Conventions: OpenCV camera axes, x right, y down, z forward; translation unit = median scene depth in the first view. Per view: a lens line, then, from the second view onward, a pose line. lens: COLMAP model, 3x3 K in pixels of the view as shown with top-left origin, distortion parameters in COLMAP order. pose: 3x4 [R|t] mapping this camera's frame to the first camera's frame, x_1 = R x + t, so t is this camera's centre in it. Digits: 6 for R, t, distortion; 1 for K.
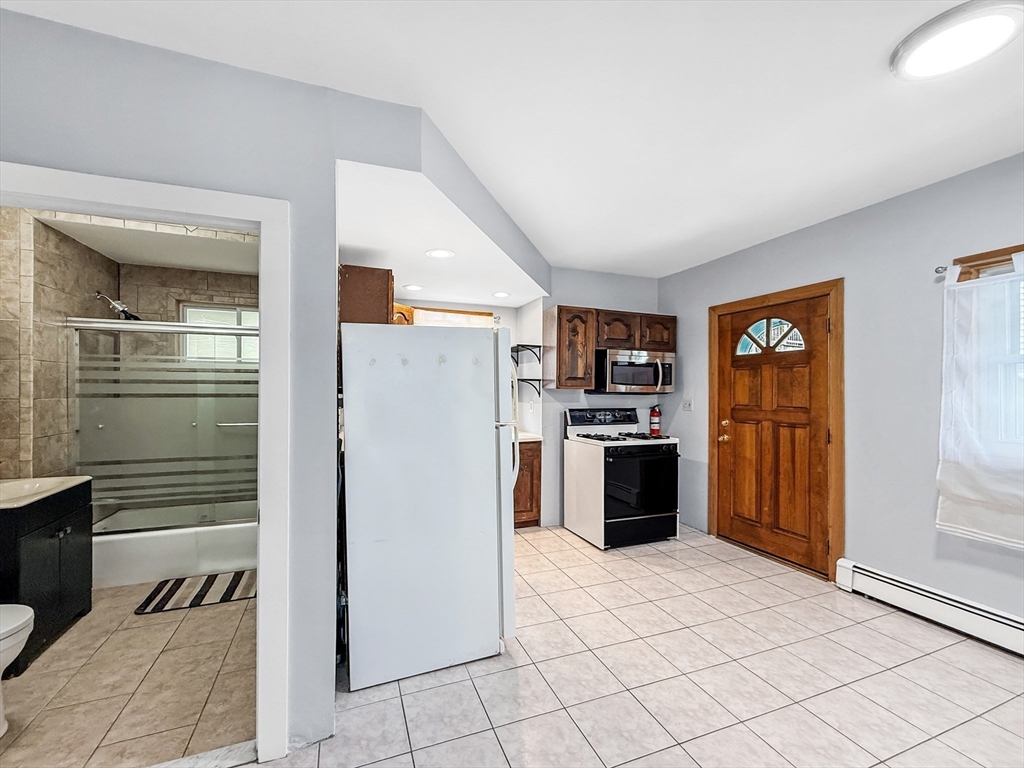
lens RADIAL K [[424.5, 0, 513.1], [0, 424.5, 394.4], [0, 0, 1]] dist [0.013240, 0.000249]
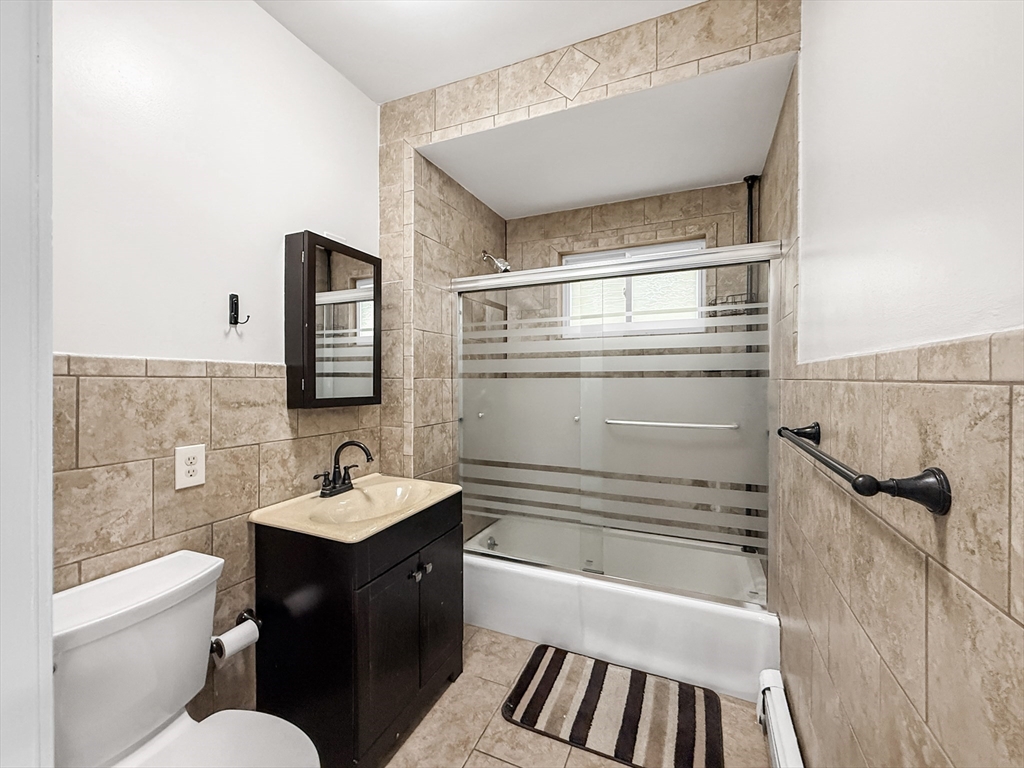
lens RADIAL K [[416.0, 0, 512.0], [0, 416.0, 384.0], [0, 0, 1]] dist [-0.000569, 0.000069]
pose [[0.690878, -0.004541, -0.722957, -0.396791], [0.002053, 0.999989, -0.004319, 0.022927], [0.722968, 0.001499, 0.690880, 0.550062]]
